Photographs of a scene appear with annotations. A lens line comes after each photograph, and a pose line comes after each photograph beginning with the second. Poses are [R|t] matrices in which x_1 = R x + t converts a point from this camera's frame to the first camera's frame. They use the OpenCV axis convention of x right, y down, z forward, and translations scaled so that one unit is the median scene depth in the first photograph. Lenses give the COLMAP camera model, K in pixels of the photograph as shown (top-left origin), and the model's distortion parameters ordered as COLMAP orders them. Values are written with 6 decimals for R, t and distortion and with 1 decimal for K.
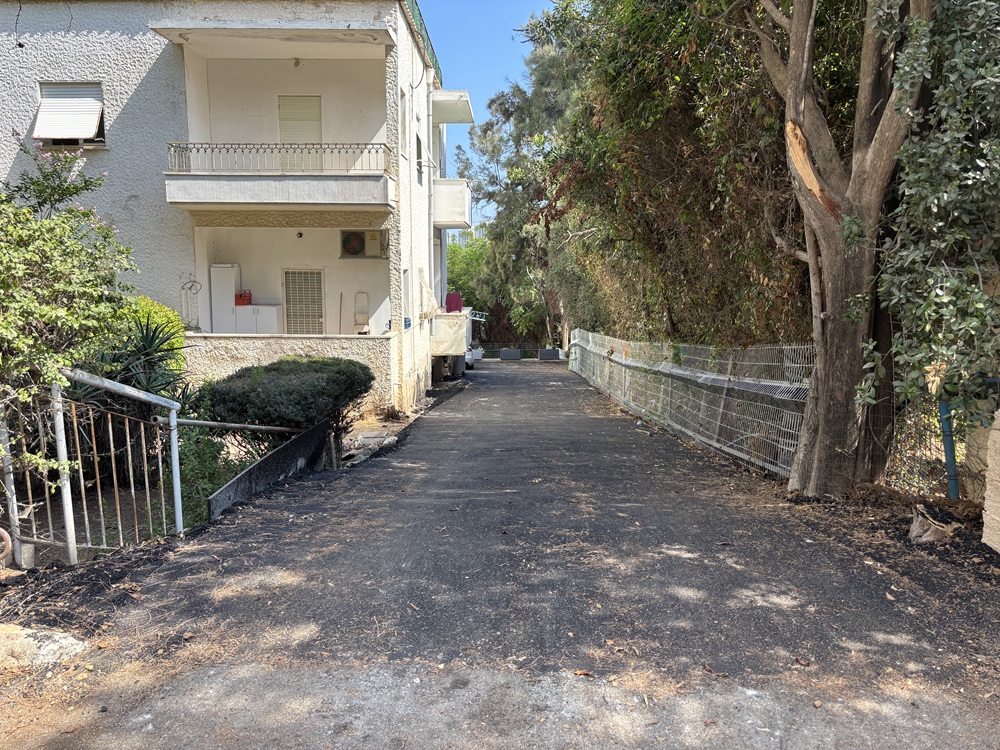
lens RADIAL K [[761.0, 0, 496.6], [0, 761.0, 371.9], [0, 0, 1]] dist [0.038335, -0.013156]
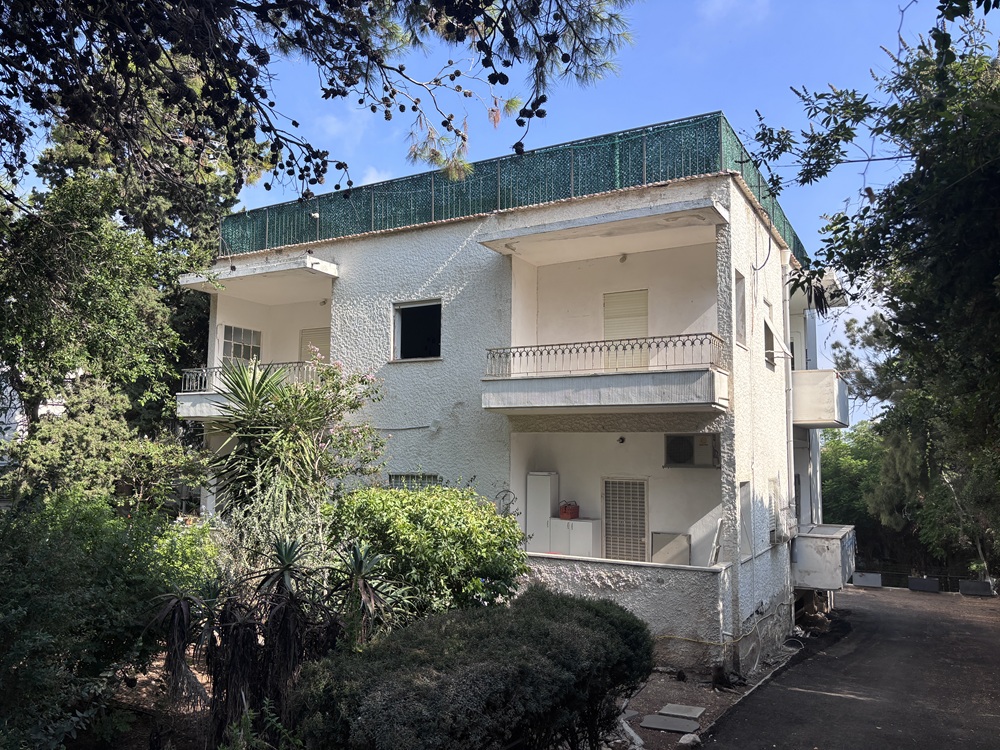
lens RADIAL K [[761.0, 0, 499.2], [0, 761.0, 379.5], [0, 0, 1]] dist [0.038335, -0.013156]
pose [[0.883621, -0.042486, -0.466272, 0.031426], [-0.072426, 0.971484, -0.225773, -0.039865], [0.462568, 0.233268, 0.855346, 0.172851]]
